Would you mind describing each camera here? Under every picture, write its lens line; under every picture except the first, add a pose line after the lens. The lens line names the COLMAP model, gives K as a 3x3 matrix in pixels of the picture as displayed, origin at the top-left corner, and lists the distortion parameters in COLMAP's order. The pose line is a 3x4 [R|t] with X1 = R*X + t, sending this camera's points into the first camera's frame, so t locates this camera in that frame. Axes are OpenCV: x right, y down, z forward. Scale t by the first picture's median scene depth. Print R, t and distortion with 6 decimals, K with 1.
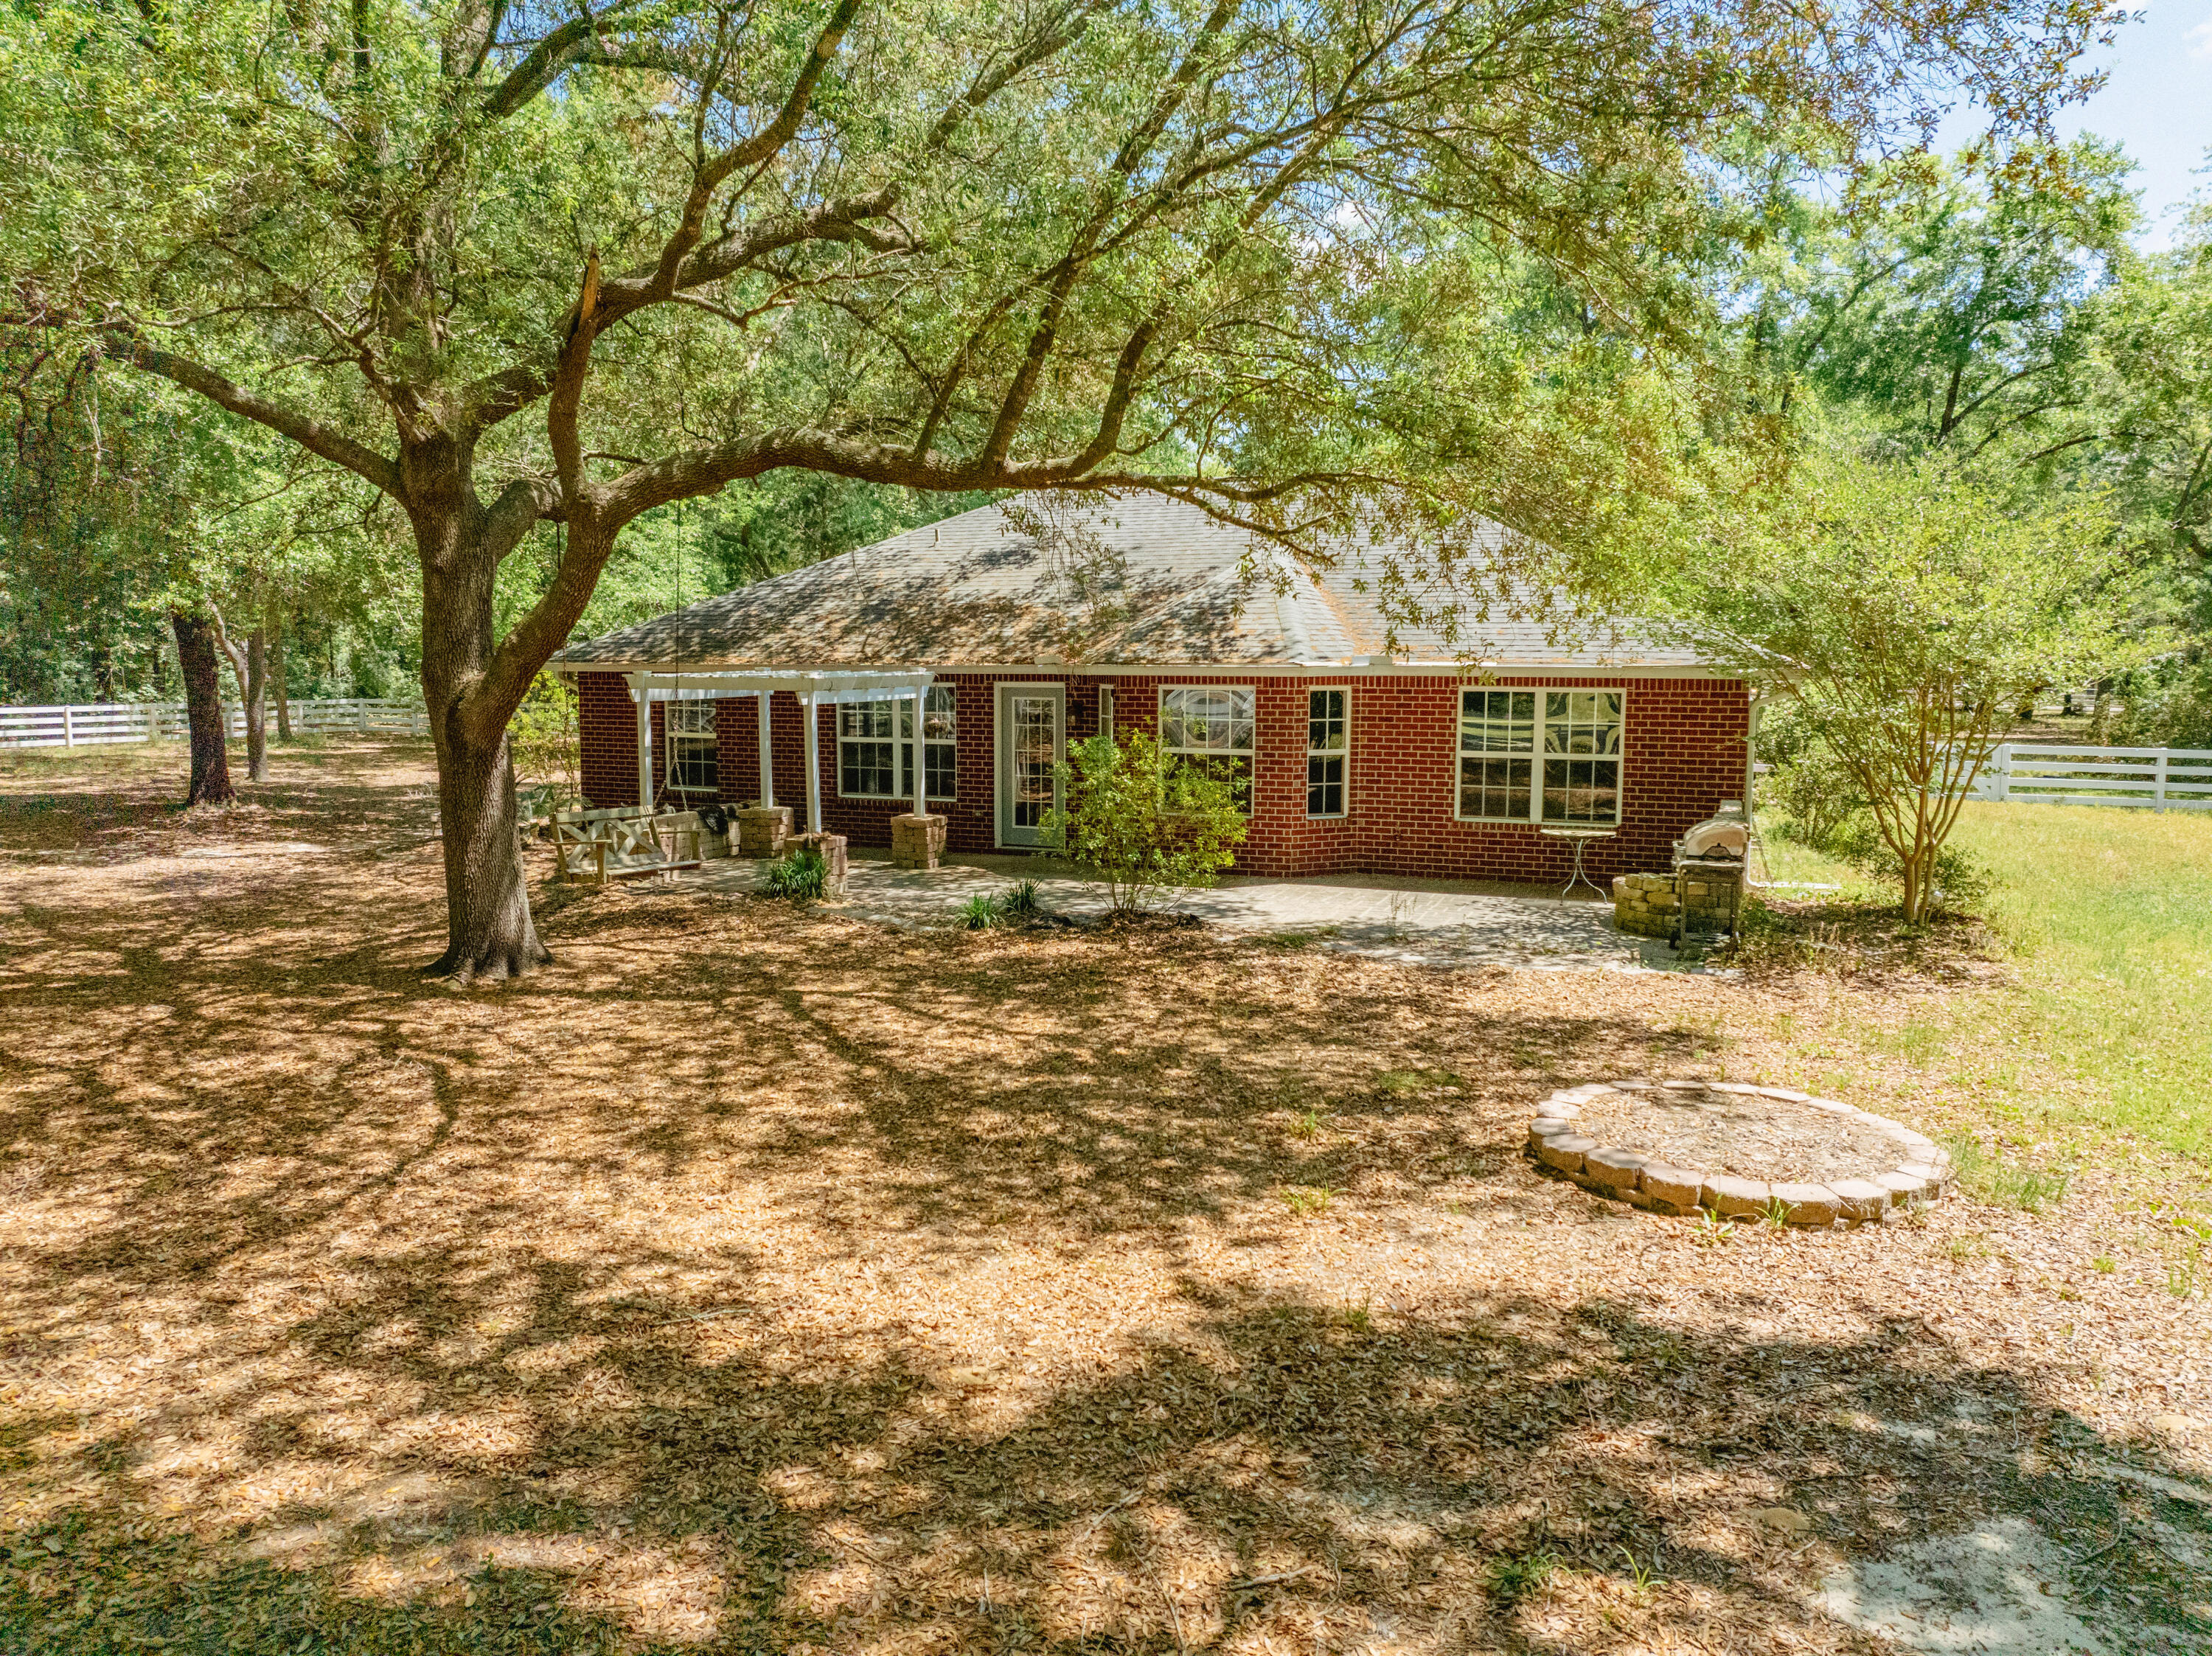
lens RADIAL K [[1546.3, 0, 1107.6], [0, 1546.3, 822.0], [0, 0, 1]] dist [-0.045466, 0.013567]
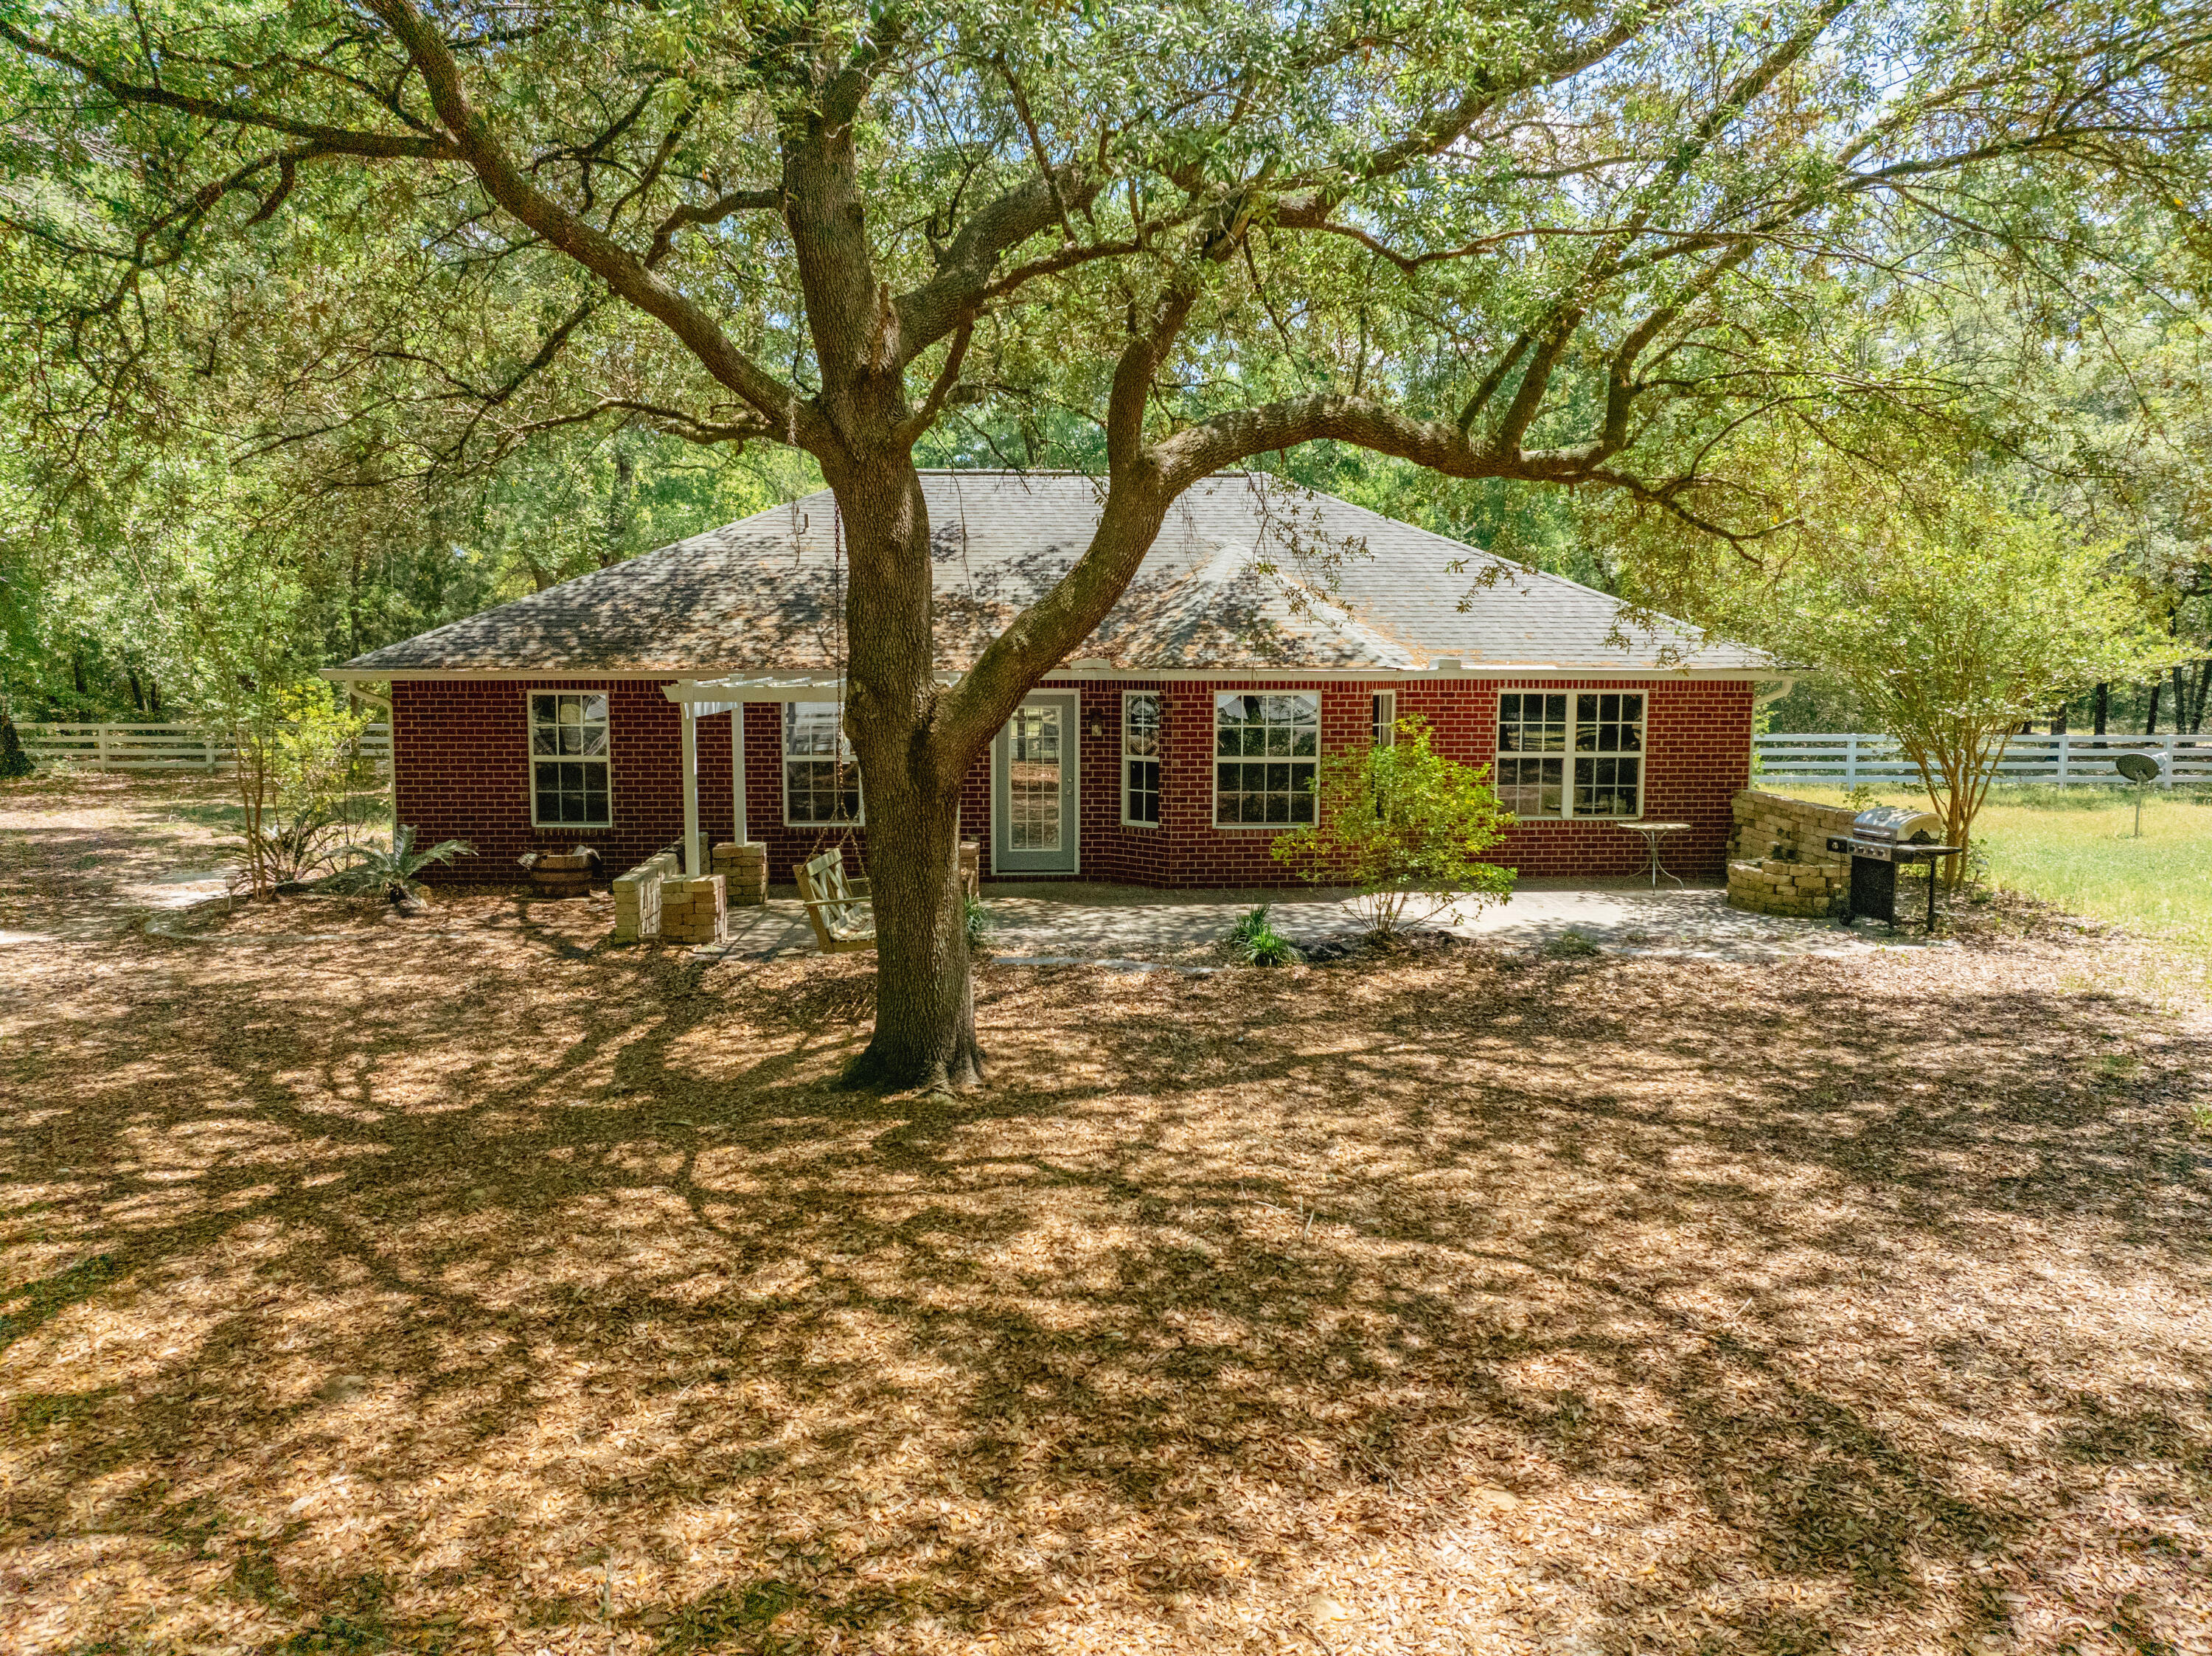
lens RADIAL K [[1546.3, 0, 1110.3], [0, 1546.3, 839.6], [0, 0, 1]] dist [-0.045466, 0.013567]
pose [[0.898294, -0.051893, 0.436320, -0.747737], [0.047614, 0.998650, 0.020746, -0.035655], [-0.436808, 0.002138, 0.899552, 0.313993]]
